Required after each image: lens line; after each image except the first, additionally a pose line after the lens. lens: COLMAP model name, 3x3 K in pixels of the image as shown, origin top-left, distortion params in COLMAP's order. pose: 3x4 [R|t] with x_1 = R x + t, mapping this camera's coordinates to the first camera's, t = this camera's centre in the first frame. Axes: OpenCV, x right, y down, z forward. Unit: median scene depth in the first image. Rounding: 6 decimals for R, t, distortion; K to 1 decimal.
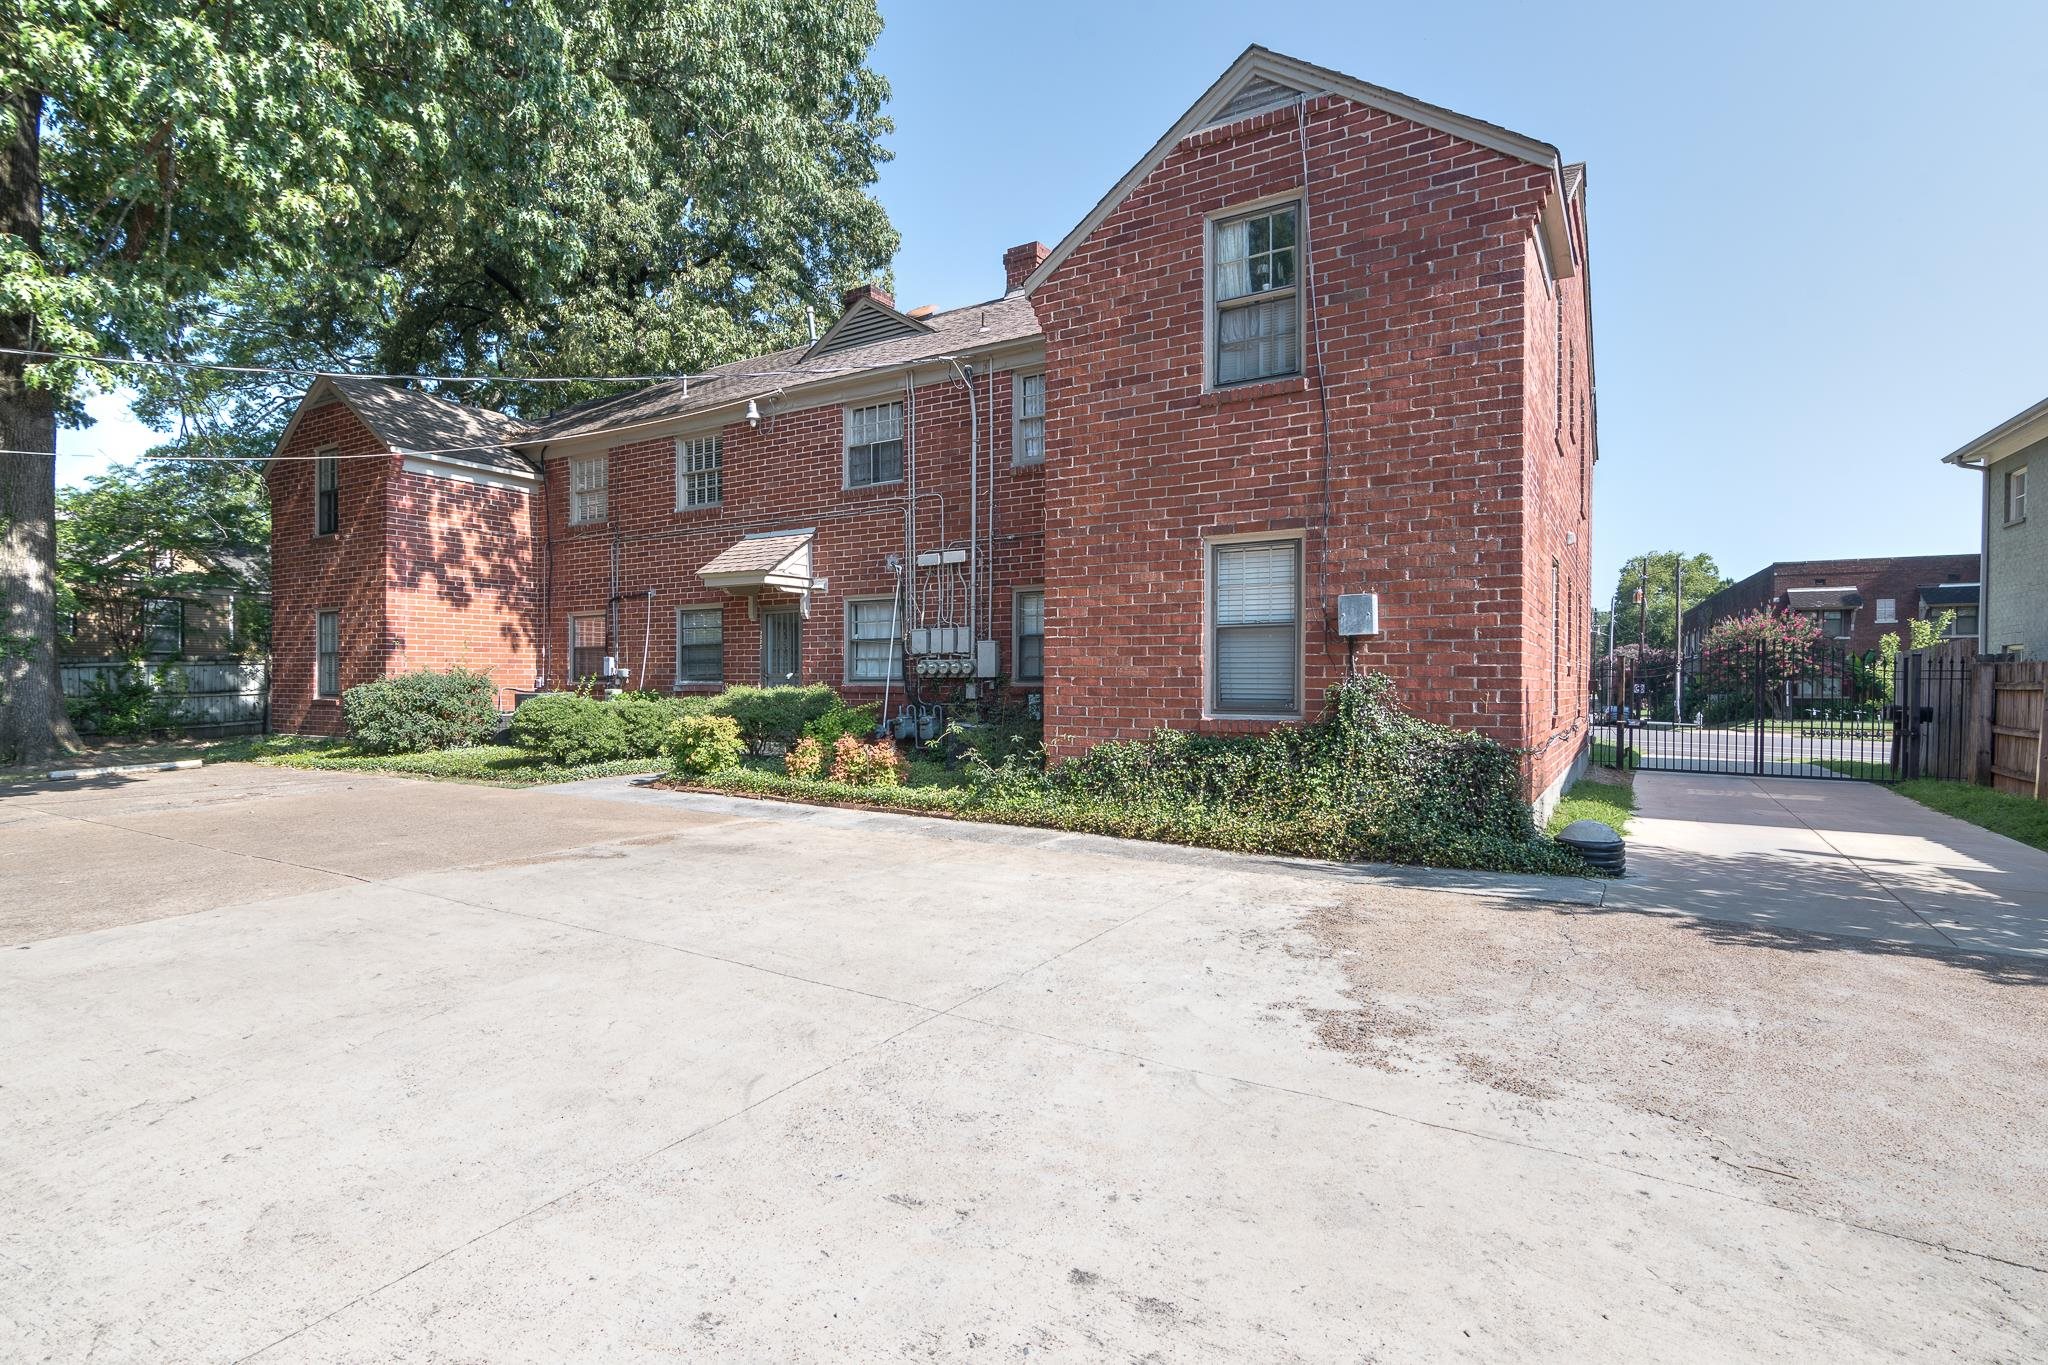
lens RADIAL K [[991.9, 0, 1015.2], [0, 991.9, 690.3], [0, 0, 1]] dist [-0.004593, 0.003508]
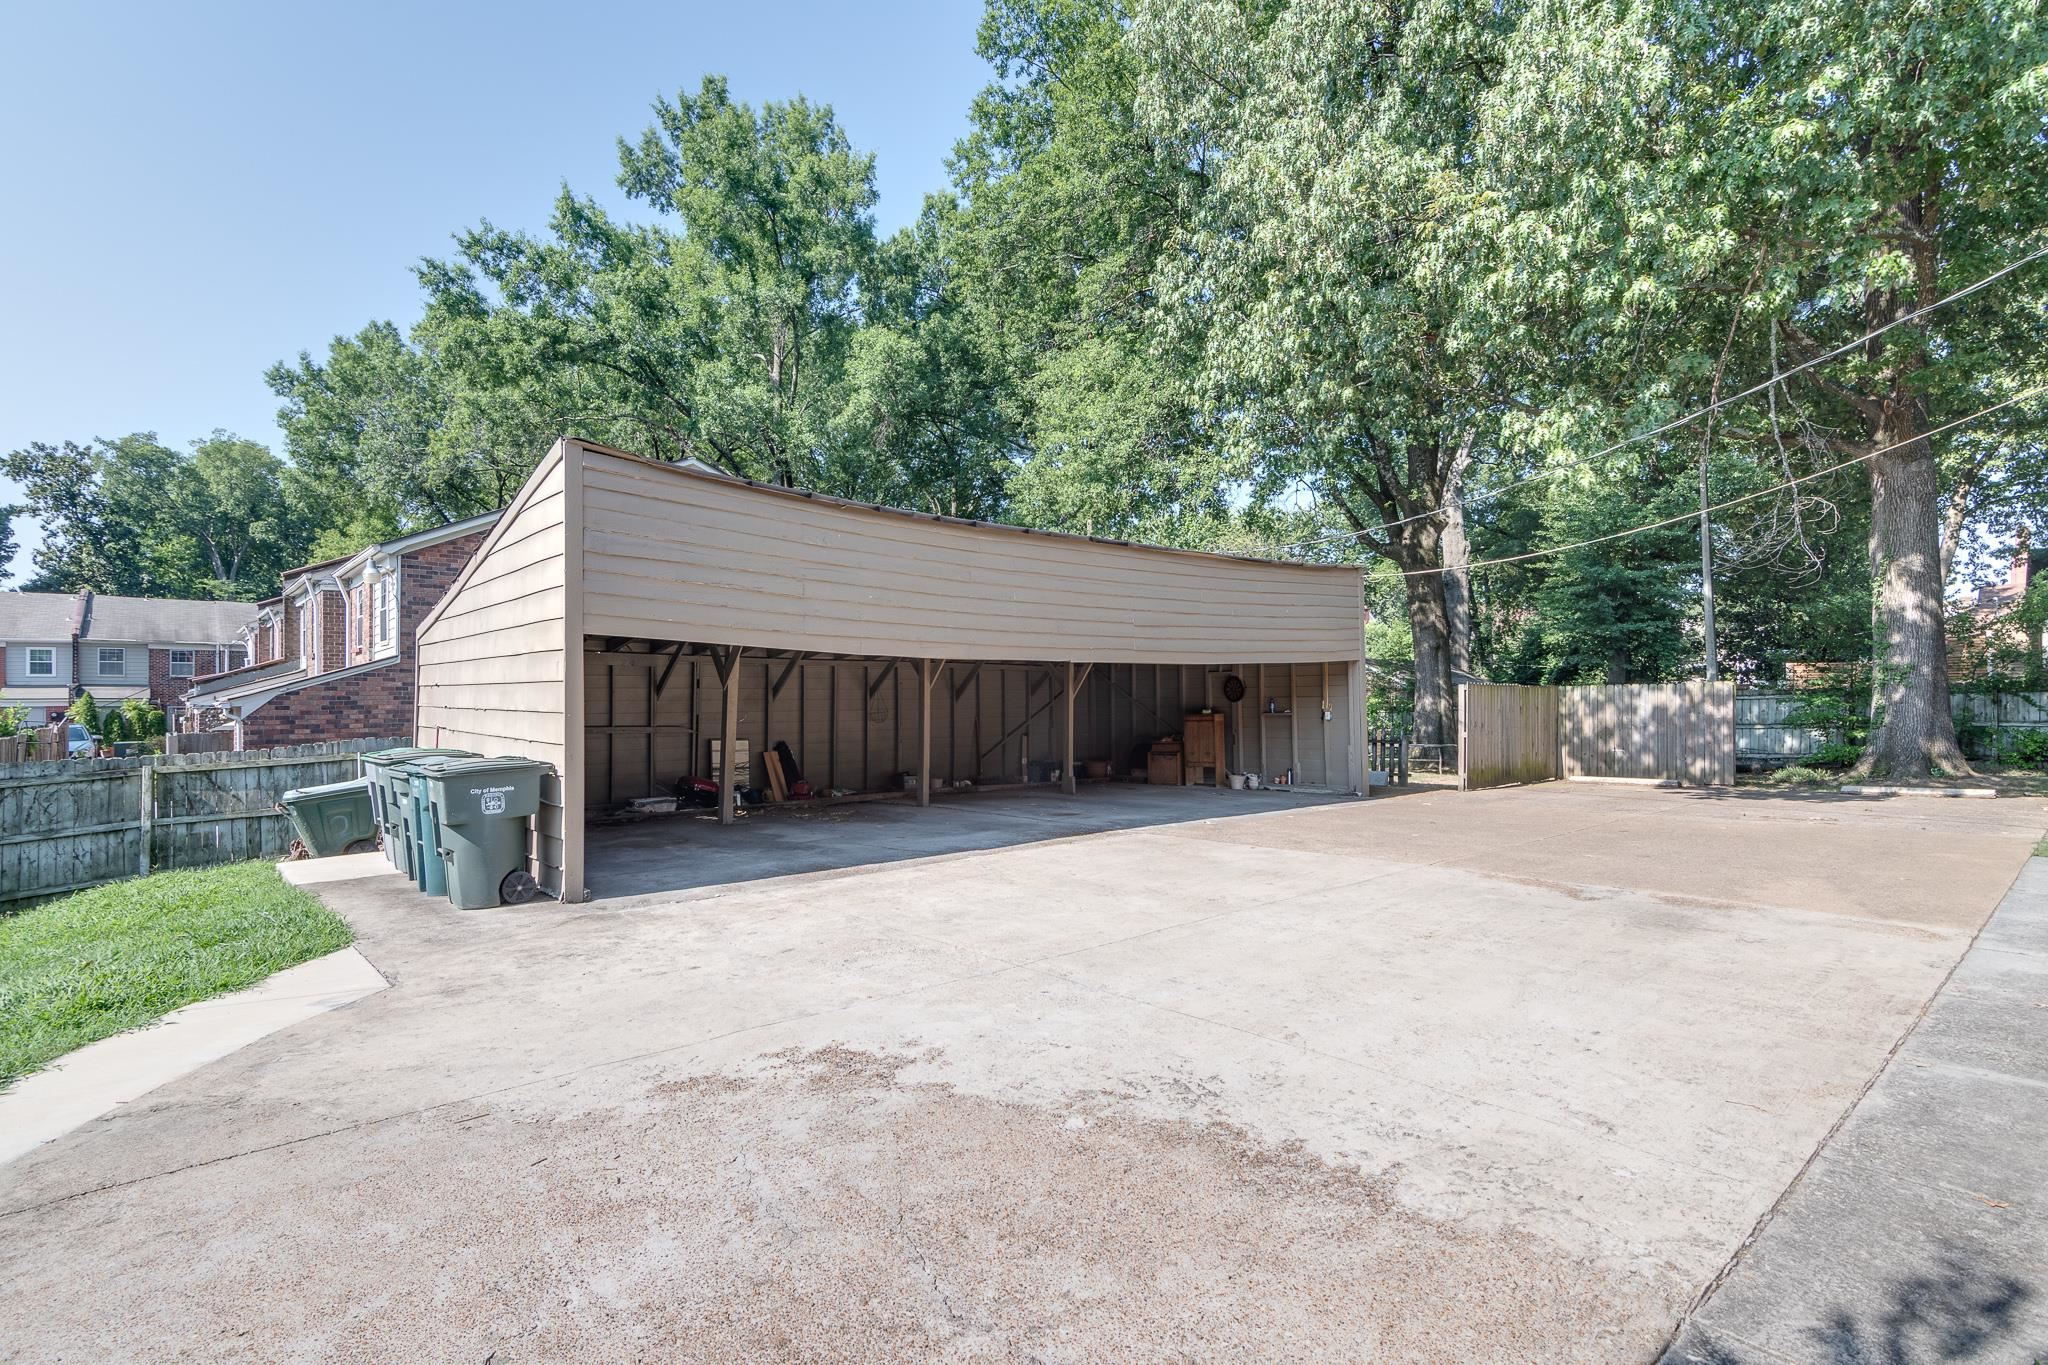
lens RADIAL K [[991.9, 0, 1016.1], [0, 991.9, 679.6], [0, 0, 1]] dist [-0.004593, 0.003508]
pose [[-0.296647, -0.018653, -0.954805, 0.571300], [-0.006338, 0.999826, -0.017564, -0.017679], [0.954966, 0.000841, -0.296713, 0.655714]]
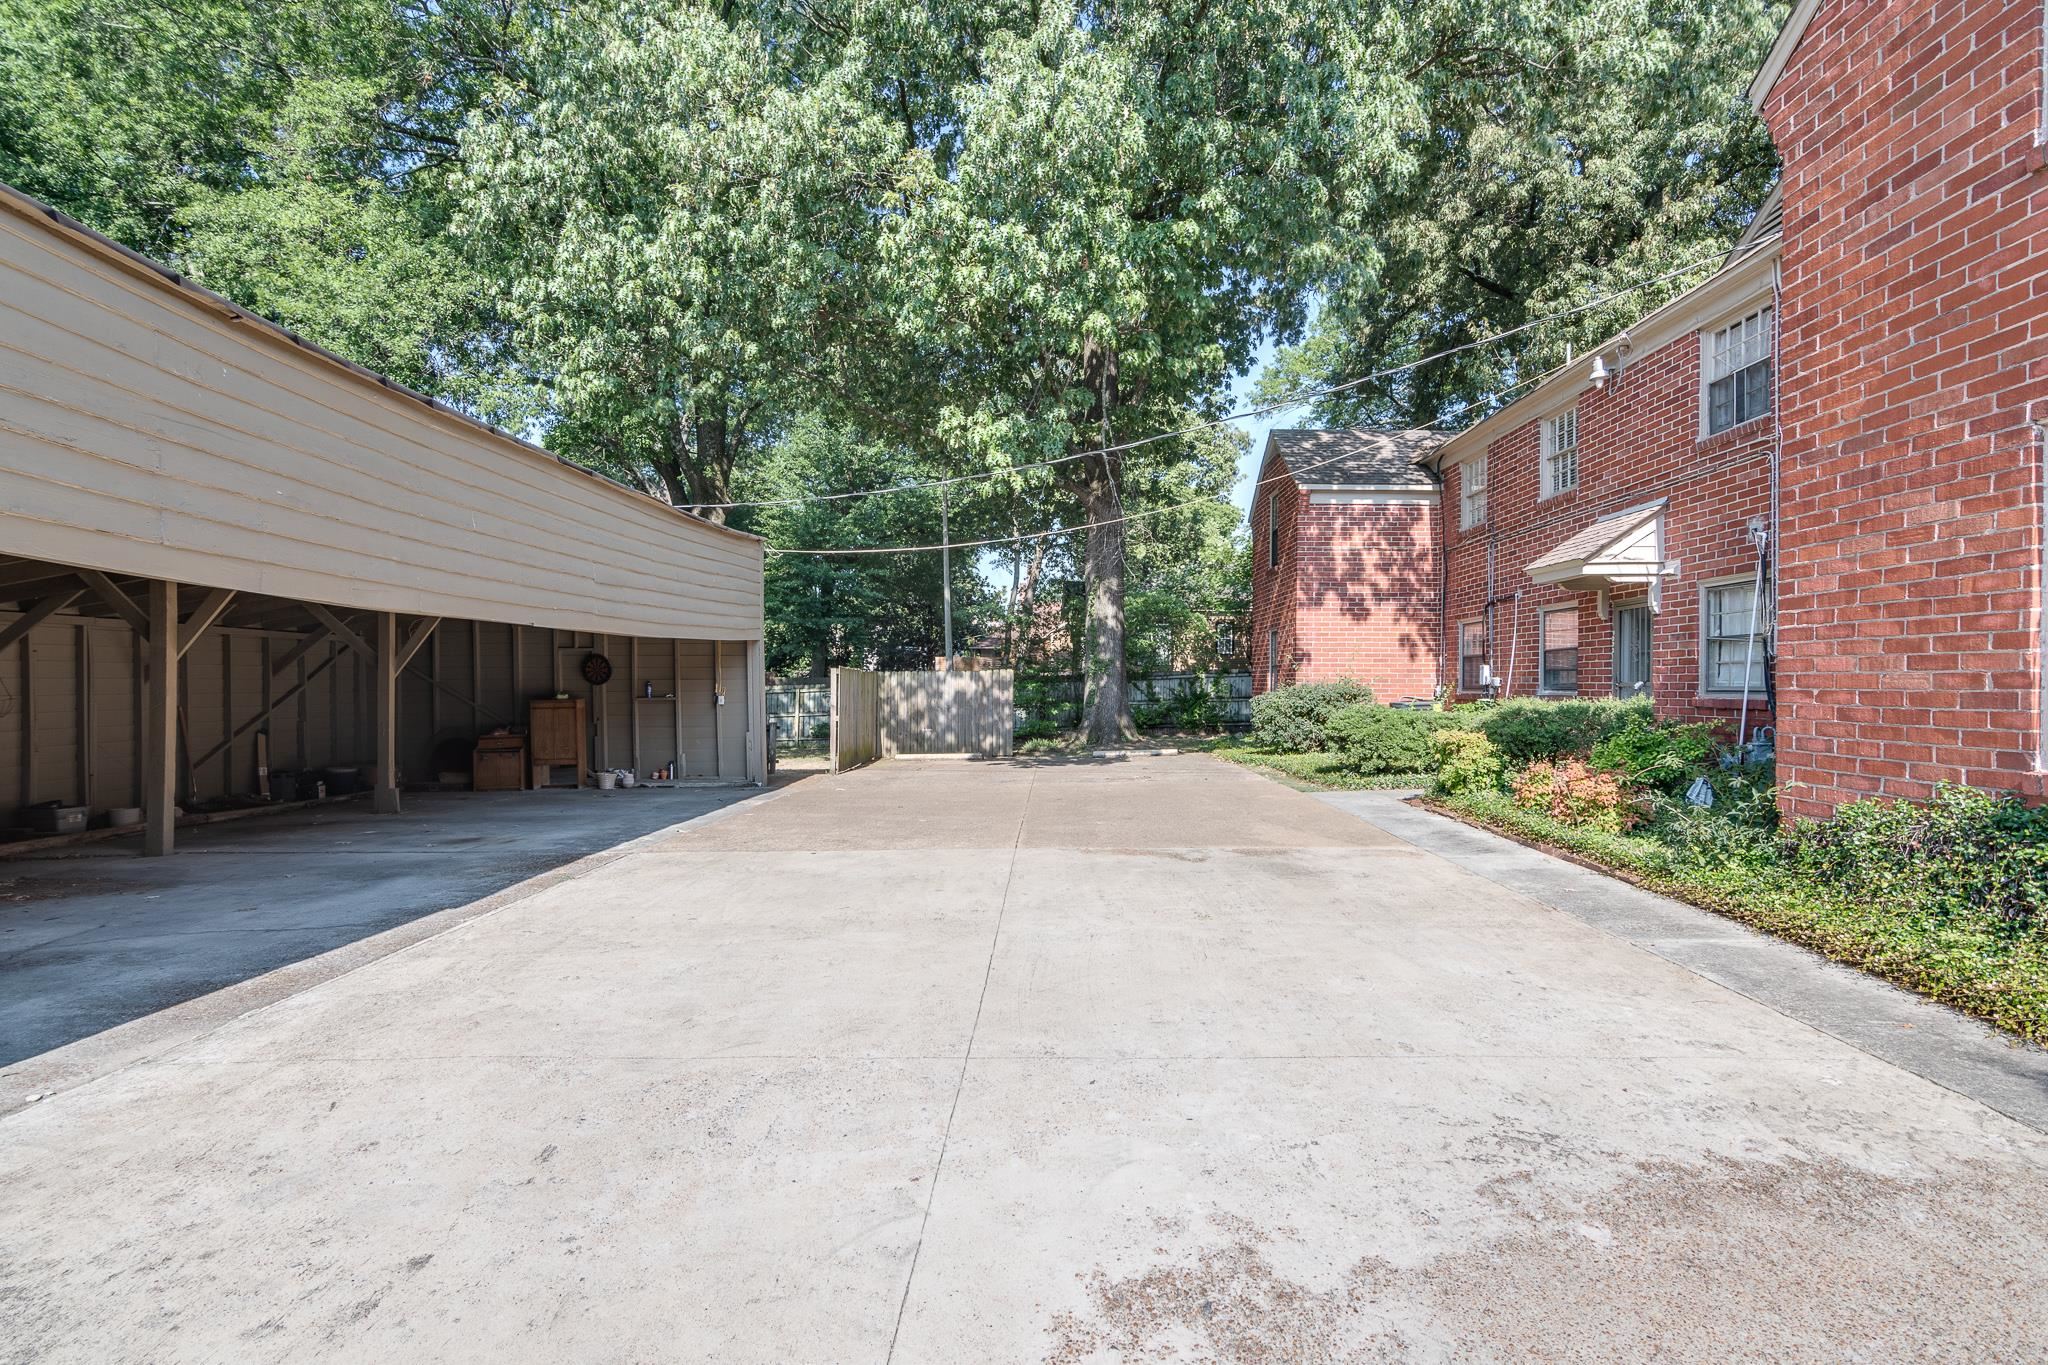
lens RADIAL K [[991.9, 0, 1035.7], [0, 991.9, 693.1], [0, 0, 1]] dist [-0.004593, 0.003508]
pose [[0.512716, 0.006415, -0.858534, 0.353853], [-0.009536, 0.999953, 0.001777, -0.008063], [0.858505, 0.007276, 0.512753, 0.272664]]
